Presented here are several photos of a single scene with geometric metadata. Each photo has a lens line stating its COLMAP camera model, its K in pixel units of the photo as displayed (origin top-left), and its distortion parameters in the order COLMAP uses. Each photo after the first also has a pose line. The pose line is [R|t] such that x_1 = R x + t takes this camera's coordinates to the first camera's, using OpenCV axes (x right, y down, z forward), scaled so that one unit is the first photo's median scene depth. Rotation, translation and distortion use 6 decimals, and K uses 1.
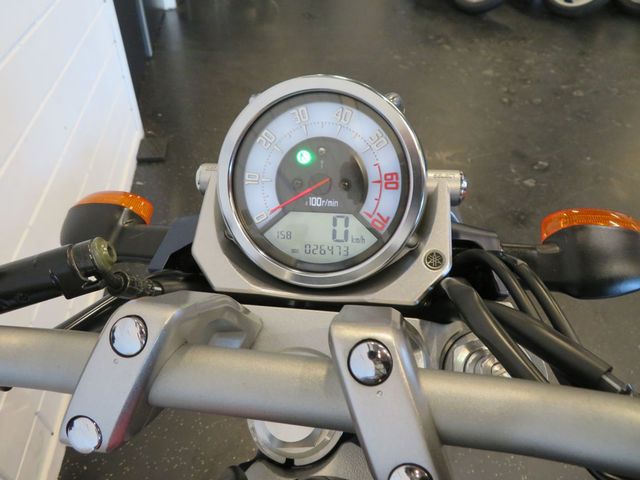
lens RADIAL K [[466.7, 0, 320.0], [0, 466.7, 240.0], [0, 0, 1]] dist [0.009400, 0.006644]
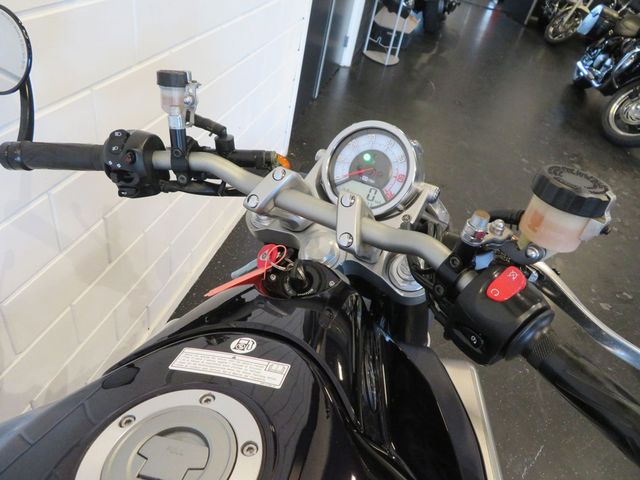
lens RADIAL K [[464.9, 0, 320.0], [0, 464.9, 240.0], [0, 0, 1]] dist [0.005217, 0.002833]
pose [[0.915685, 0.336057, -0.220423, 0.339214], [-0.361184, 0.928647, -0.084624, 0.401296], [0.176256, 0.157102, 0.971727, -0.965519]]
